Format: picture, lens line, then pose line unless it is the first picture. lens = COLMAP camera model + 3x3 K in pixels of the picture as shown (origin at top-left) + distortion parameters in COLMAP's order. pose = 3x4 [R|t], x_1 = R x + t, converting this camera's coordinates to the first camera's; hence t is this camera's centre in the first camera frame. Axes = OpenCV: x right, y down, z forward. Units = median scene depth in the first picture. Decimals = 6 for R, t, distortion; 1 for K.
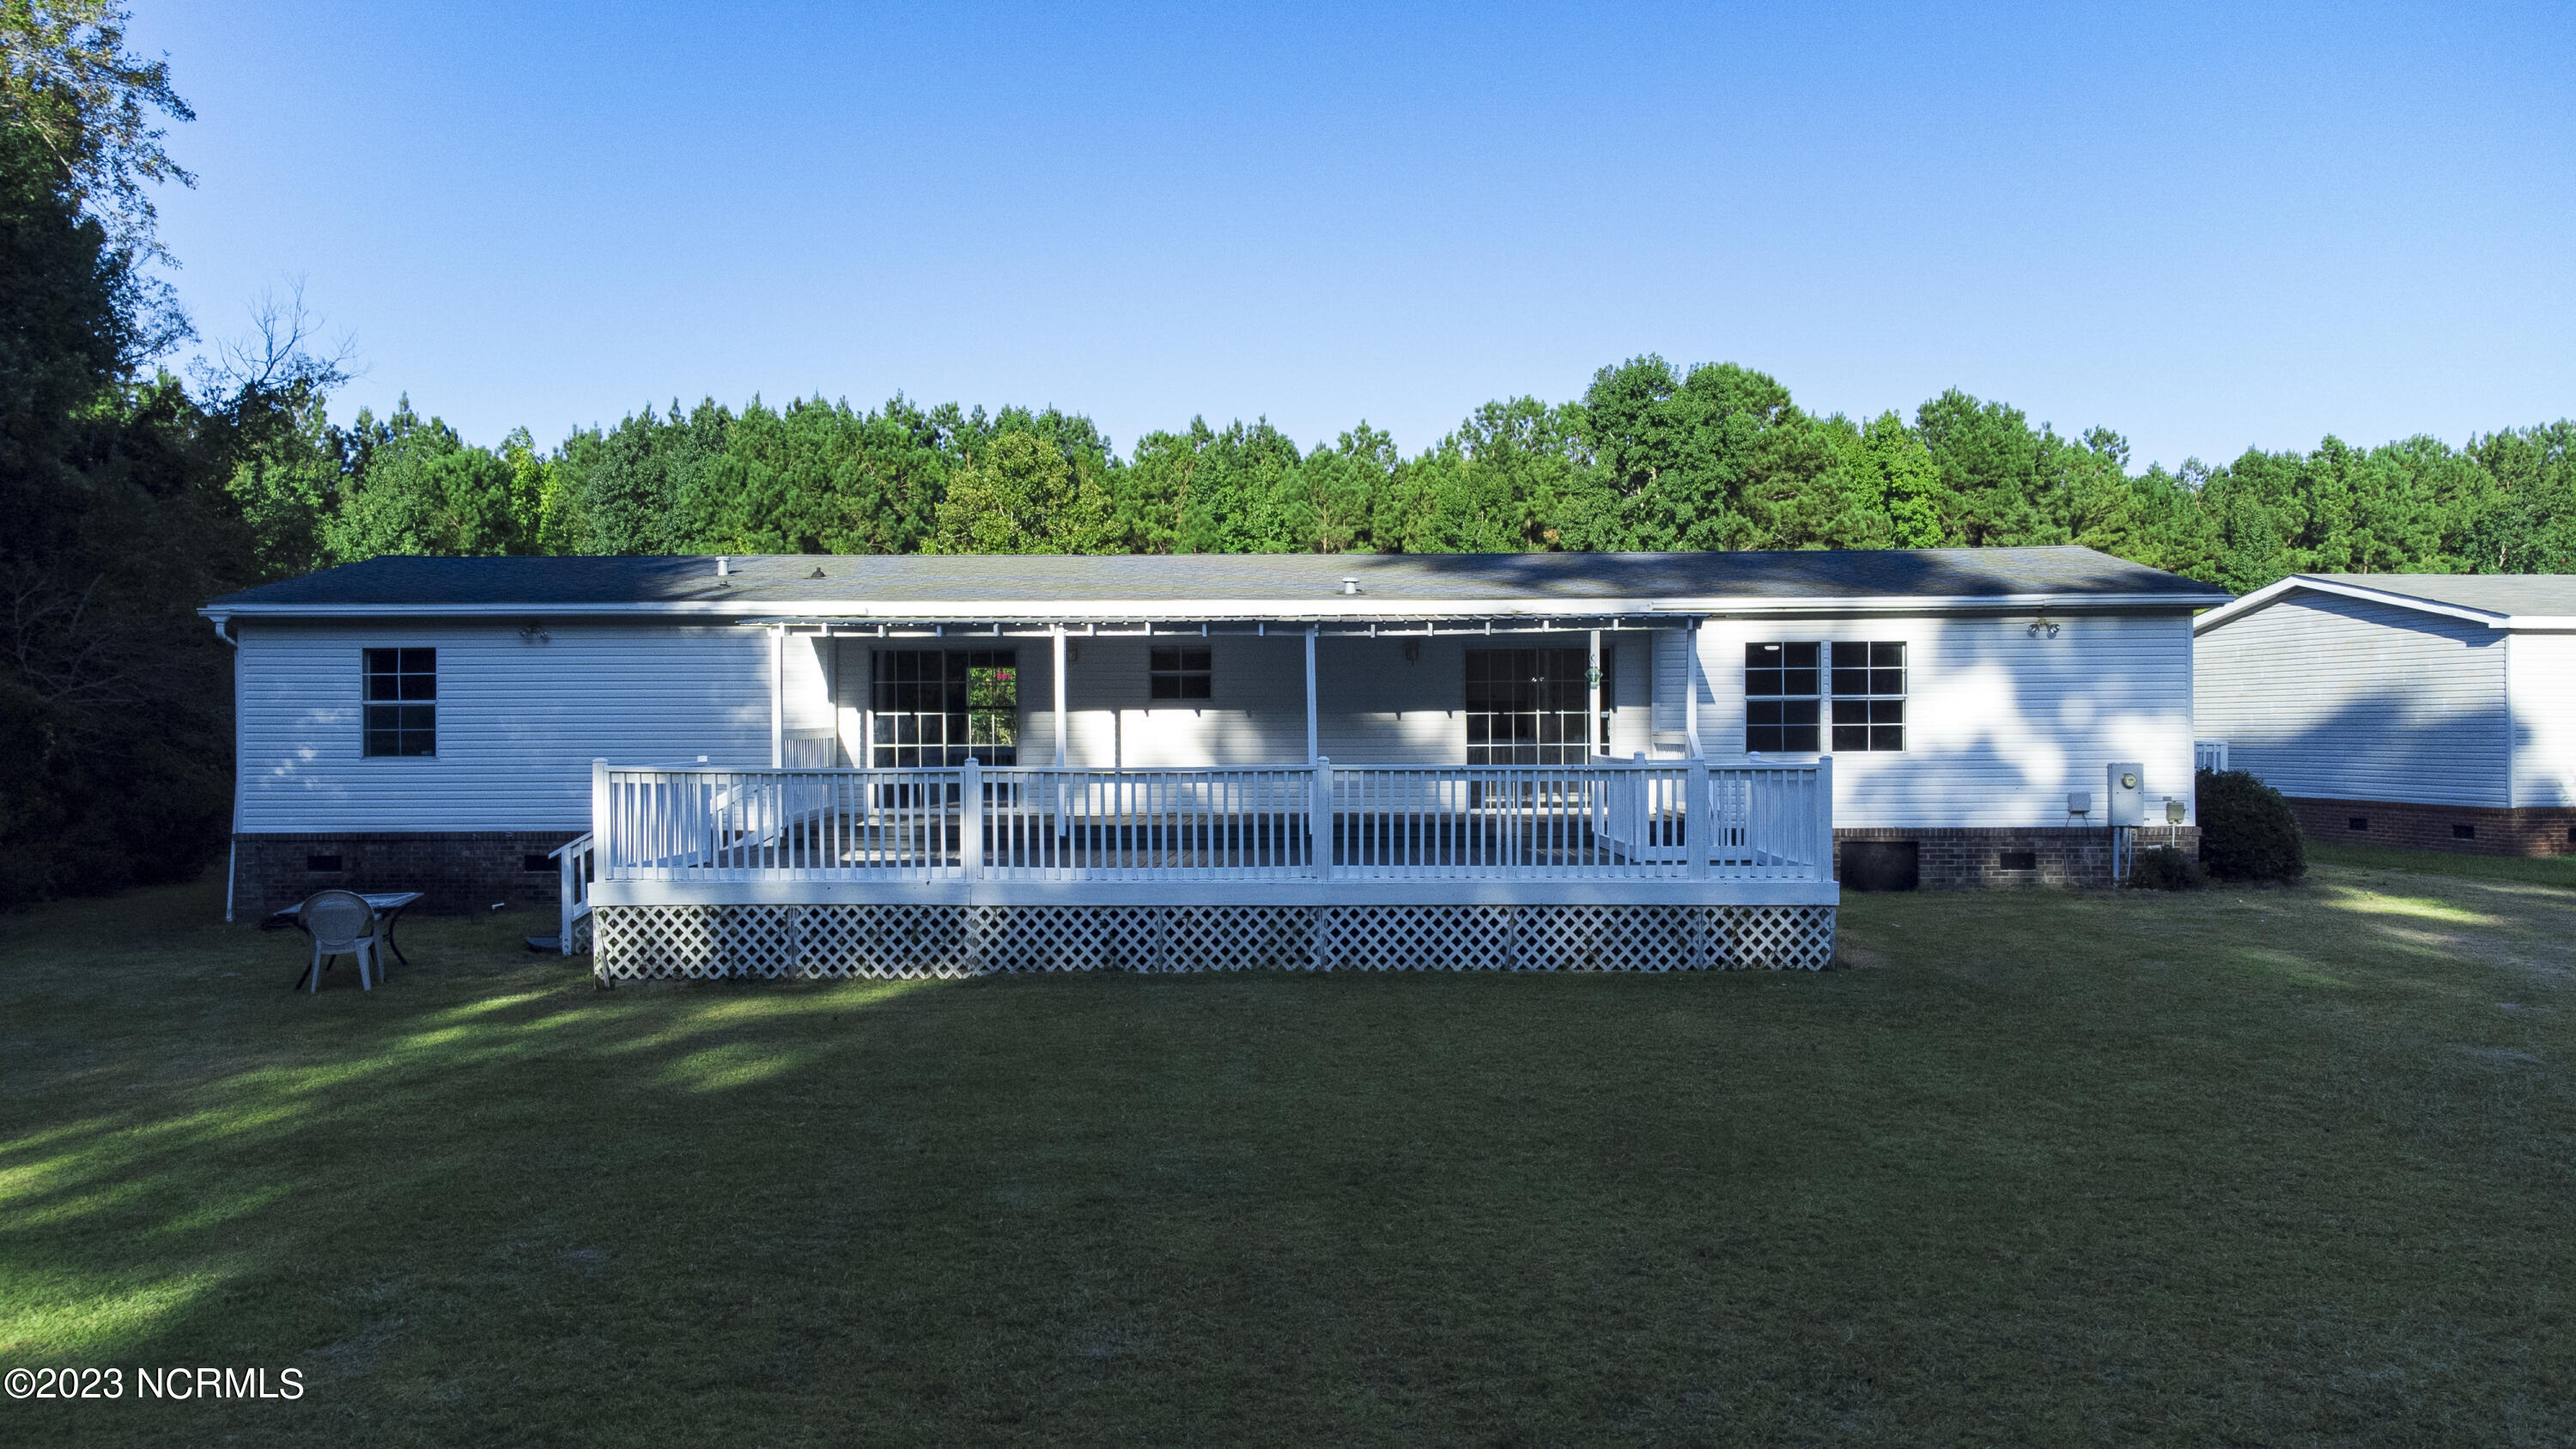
lens RADIAL K [[1907.7, 0, 1288.0], [0, 1907.7, 724.5], [0, 0, 1]] dist [0.004631, 0.063134]
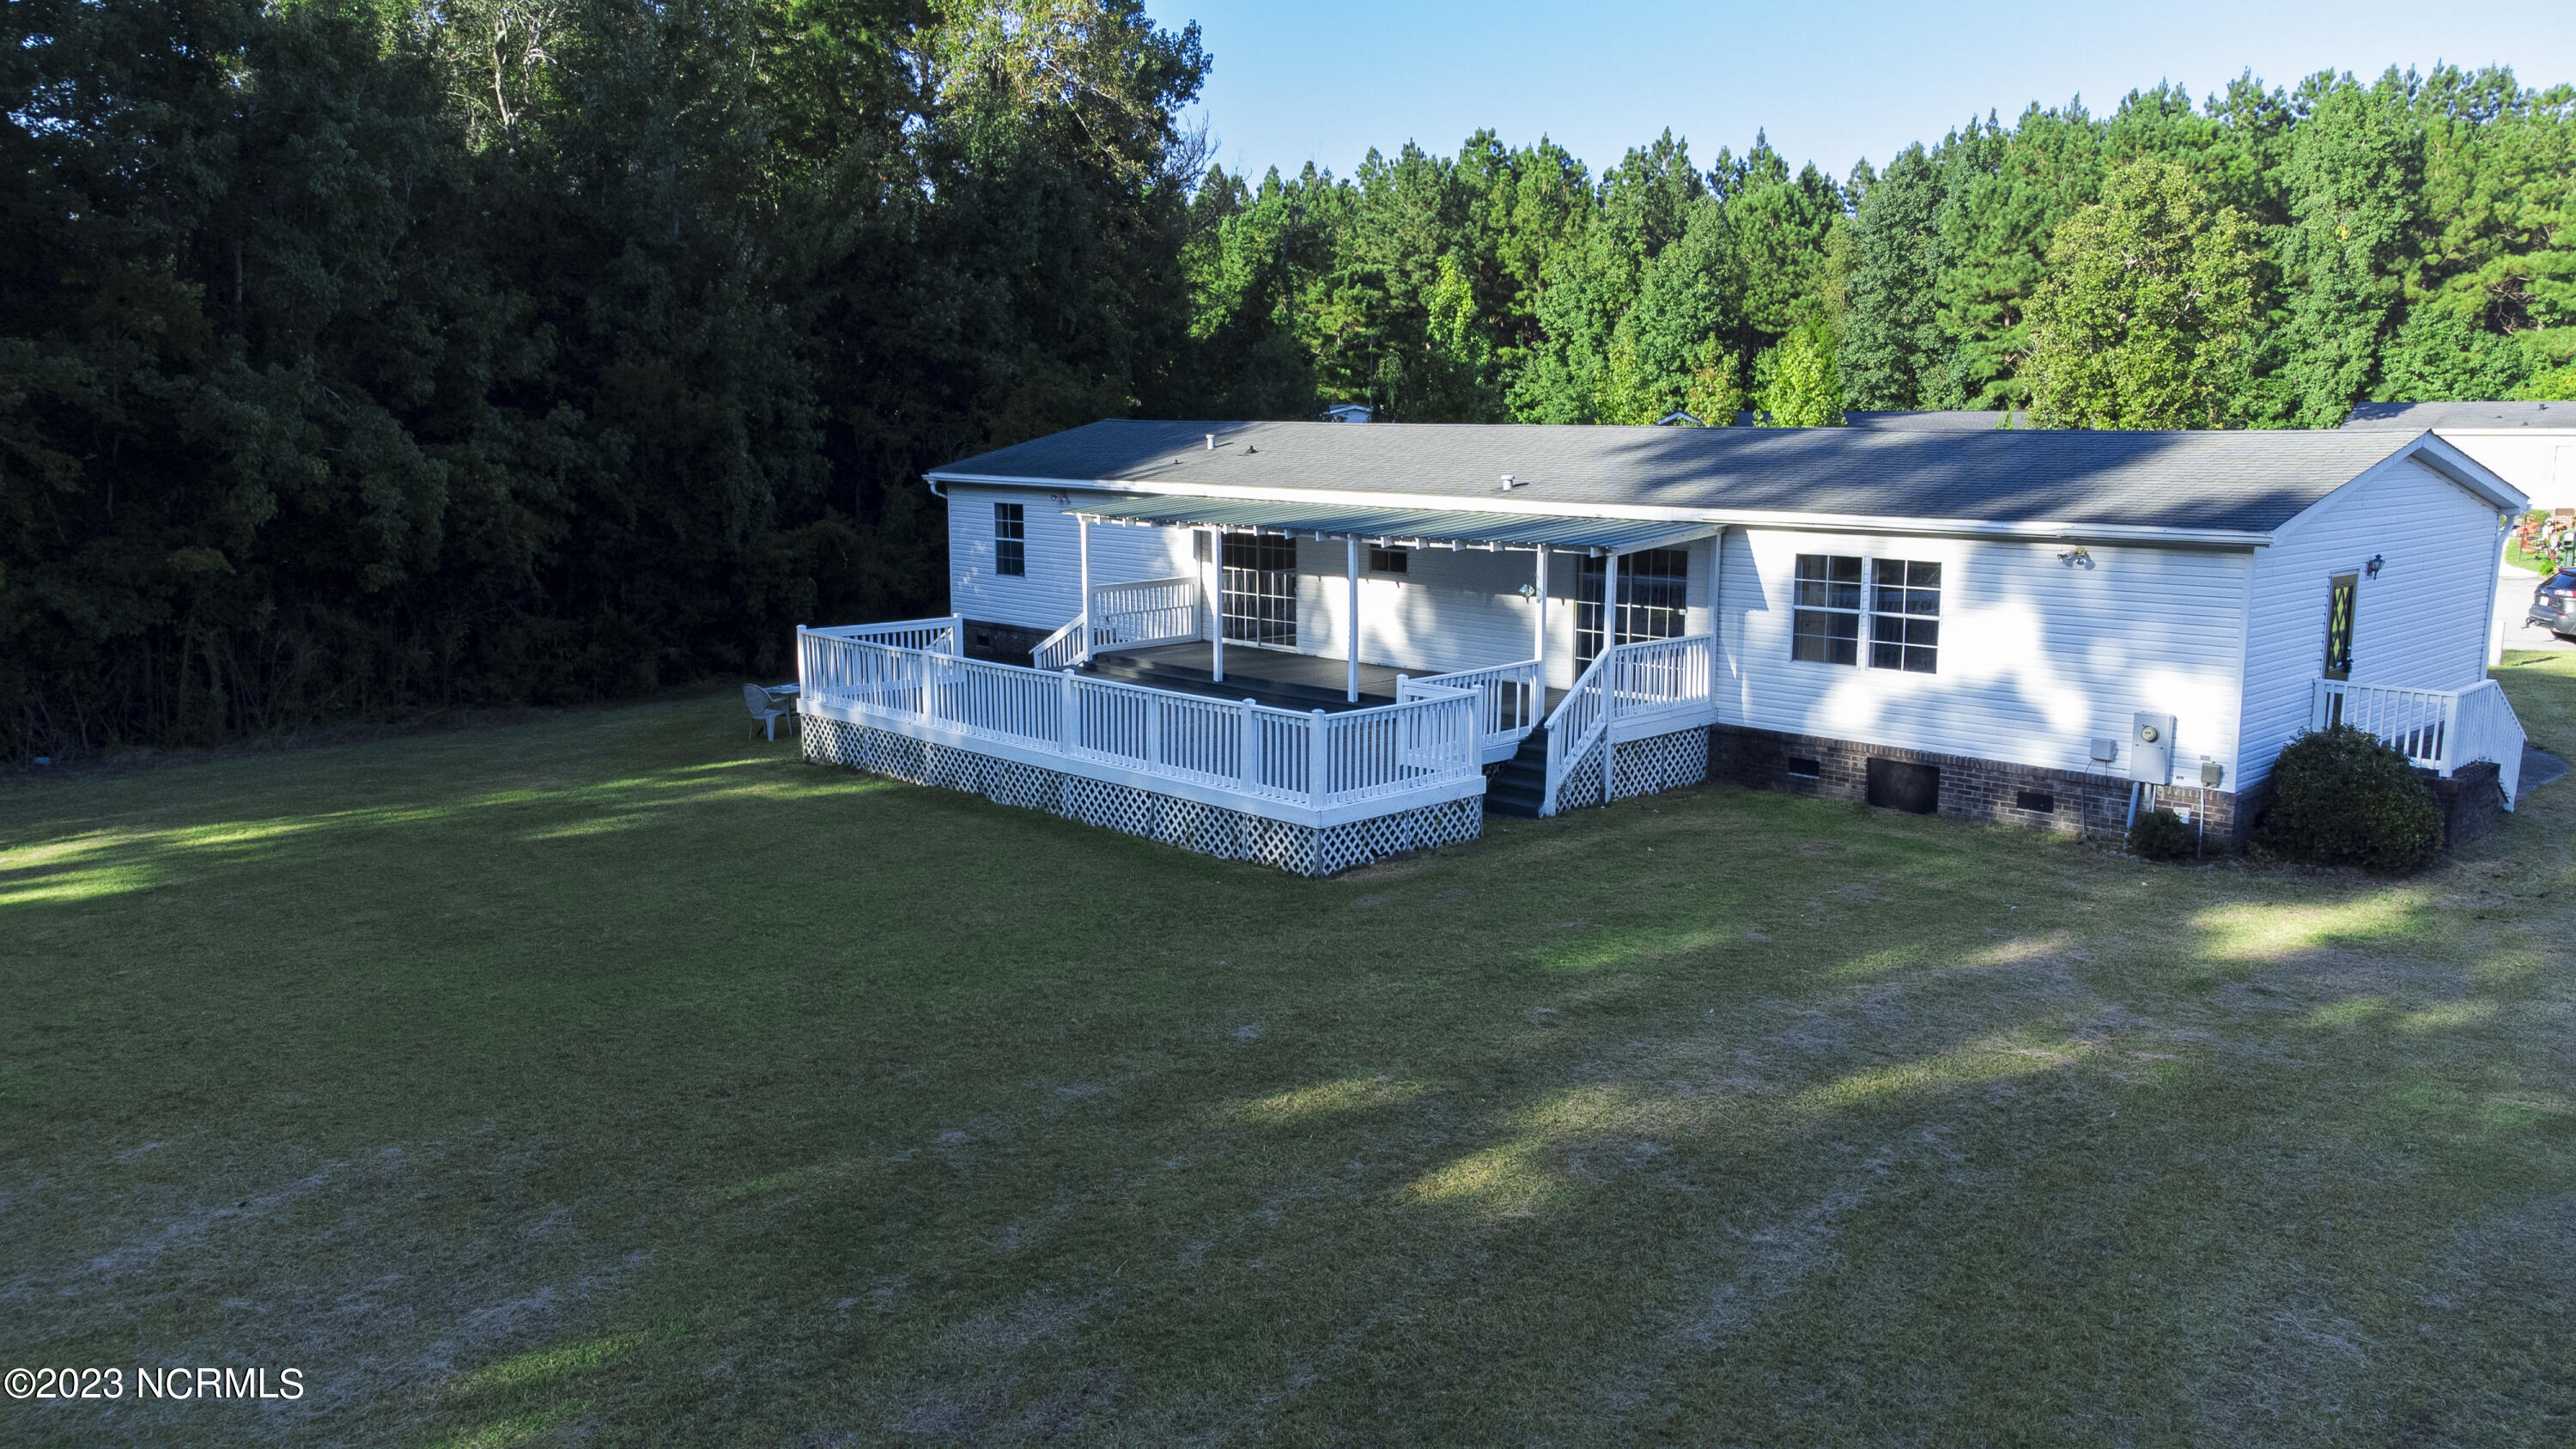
lens RADIAL K [[1907.7, 0, 1288.0], [0, 1907.7, 724.5], [0, 0, 1]] dist [0.004631, 0.063134]
pose [[0.711849, 0.120994, -0.691832, 0.765932], [-0.003555, 0.985657, 0.168723, -0.124545], [0.702324, -0.117646, 0.702069, 0.077978]]
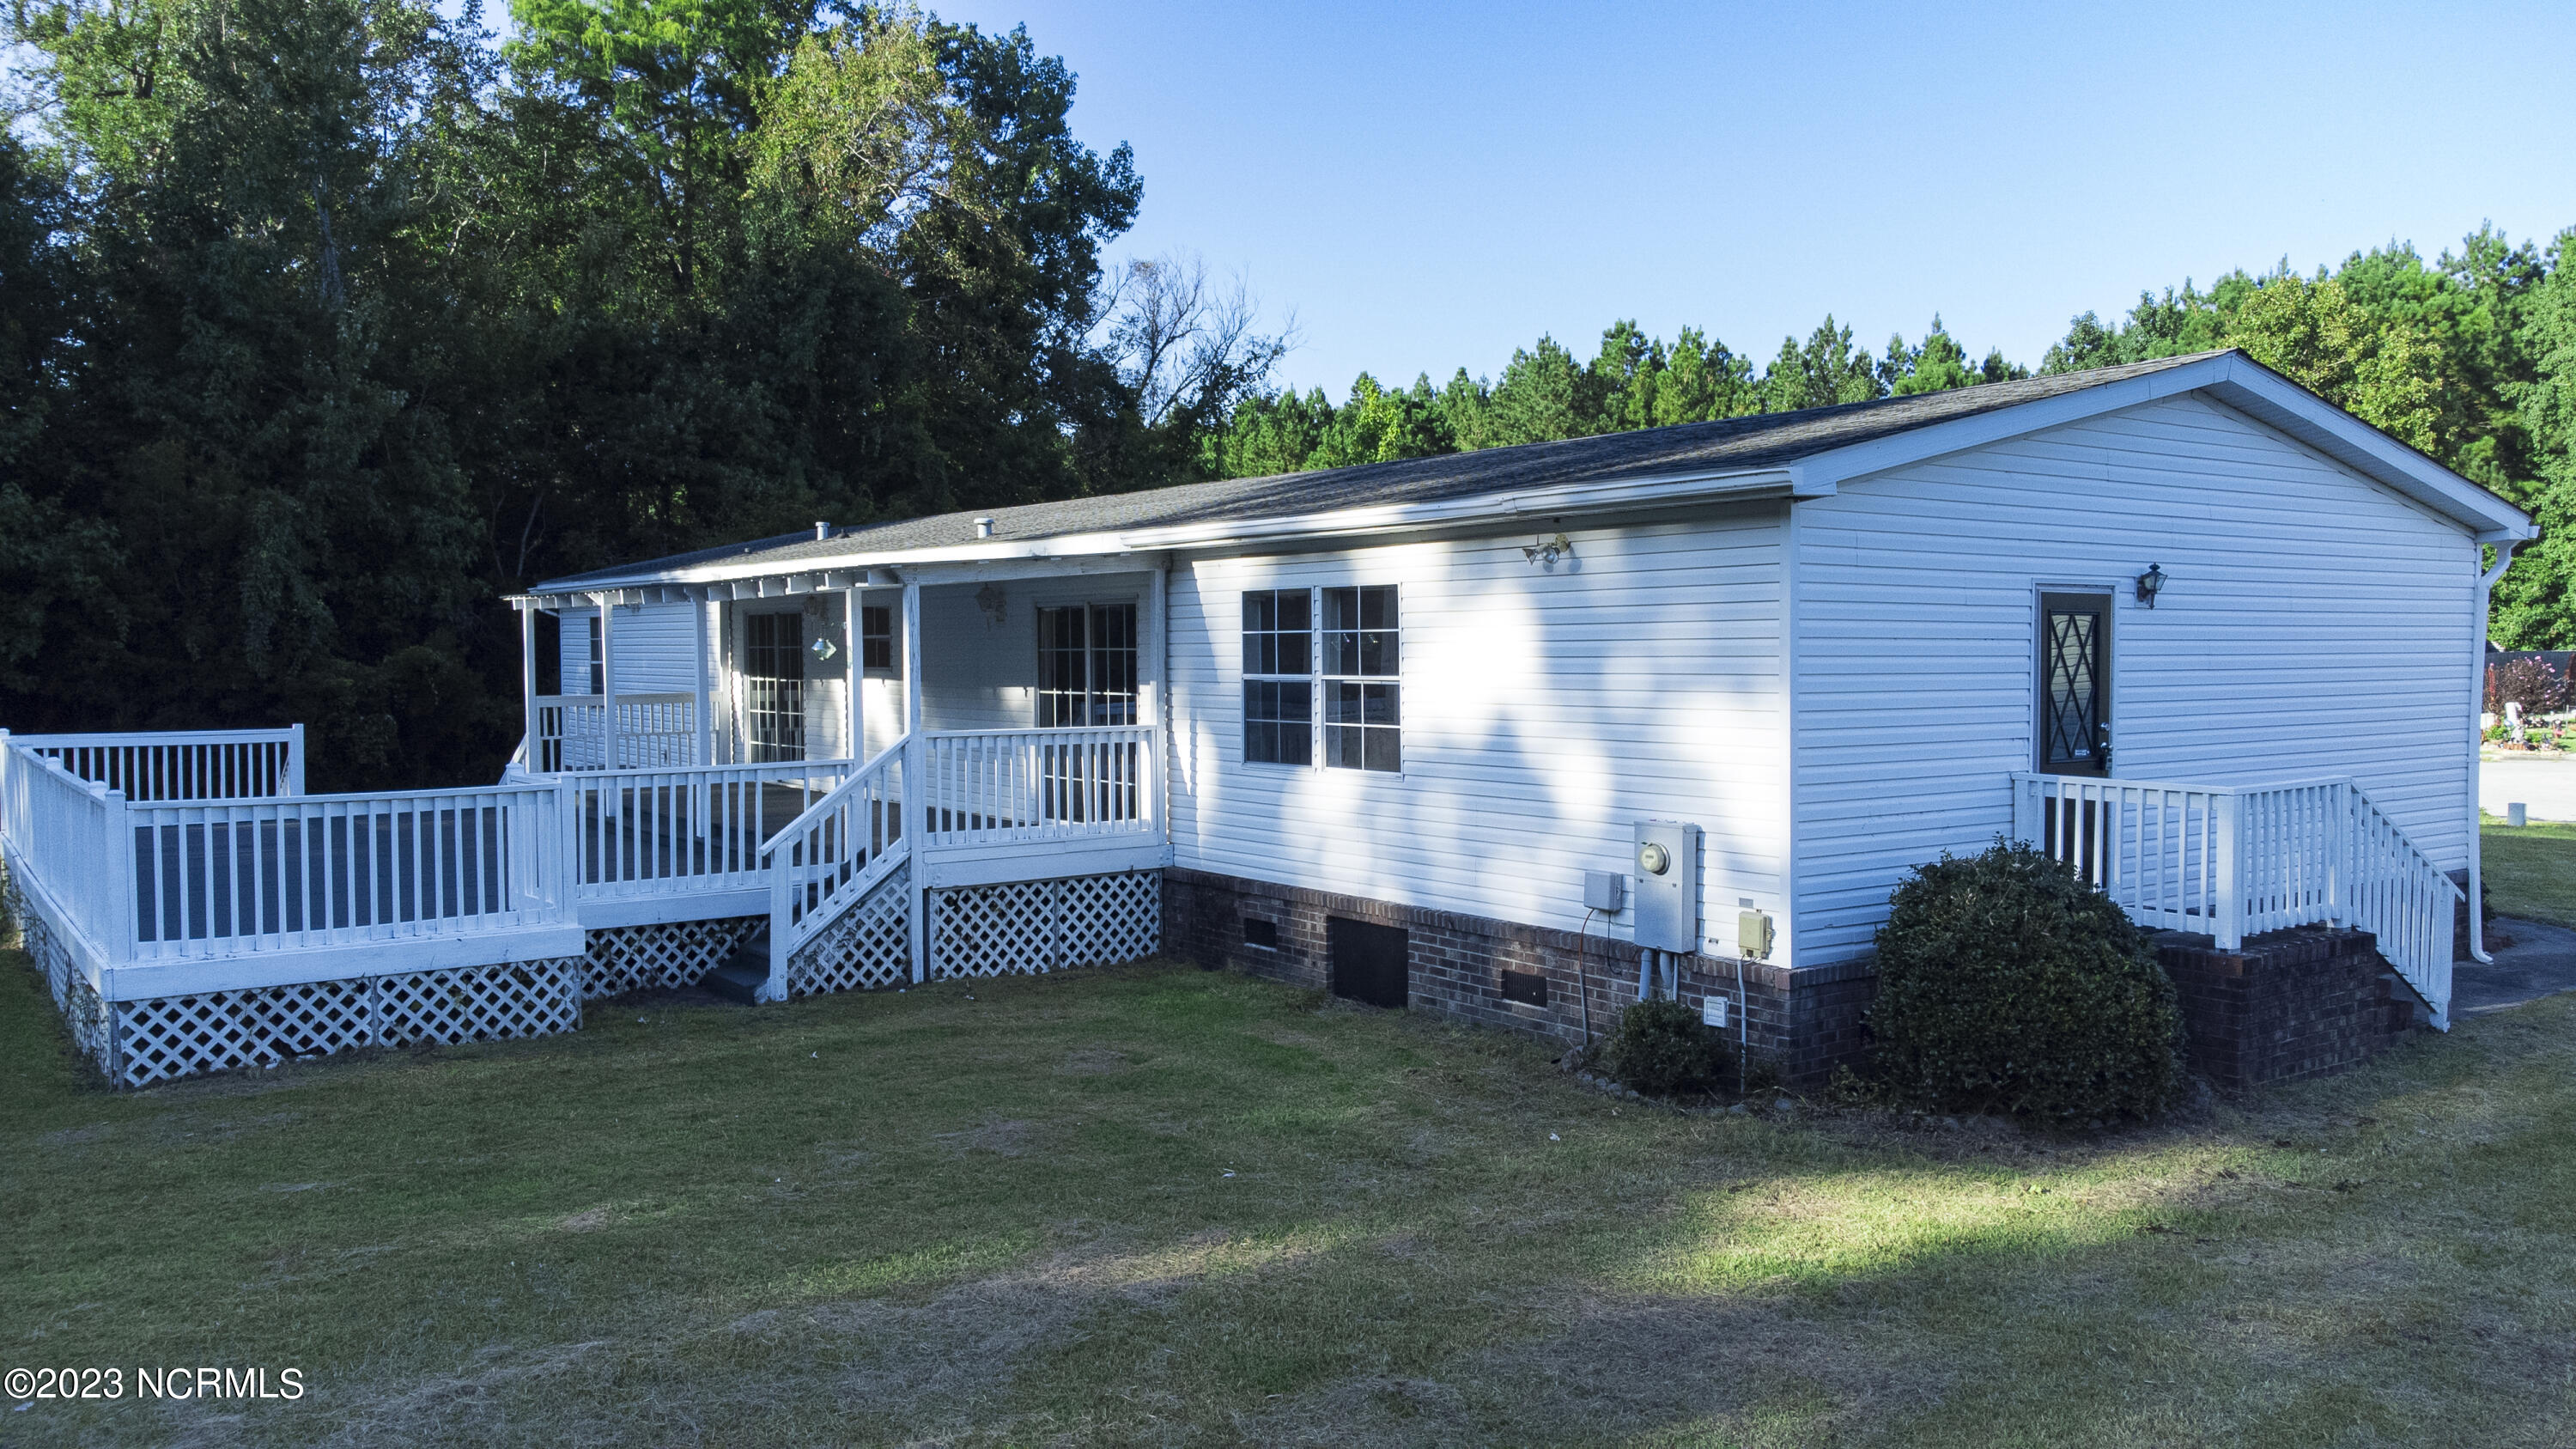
lens RADIAL K [[1901.2, 0, 1288.0], [0, 1901.2, 724.5], [0, 0, 1]] dist [0.045008, 0.001016]
pose [[0.609458, 0.035621, -0.792018, 0.761263], [0.001981, 0.998919, 0.046450, -0.027773], [0.792816, -0.029879, 0.608728, 0.619107]]
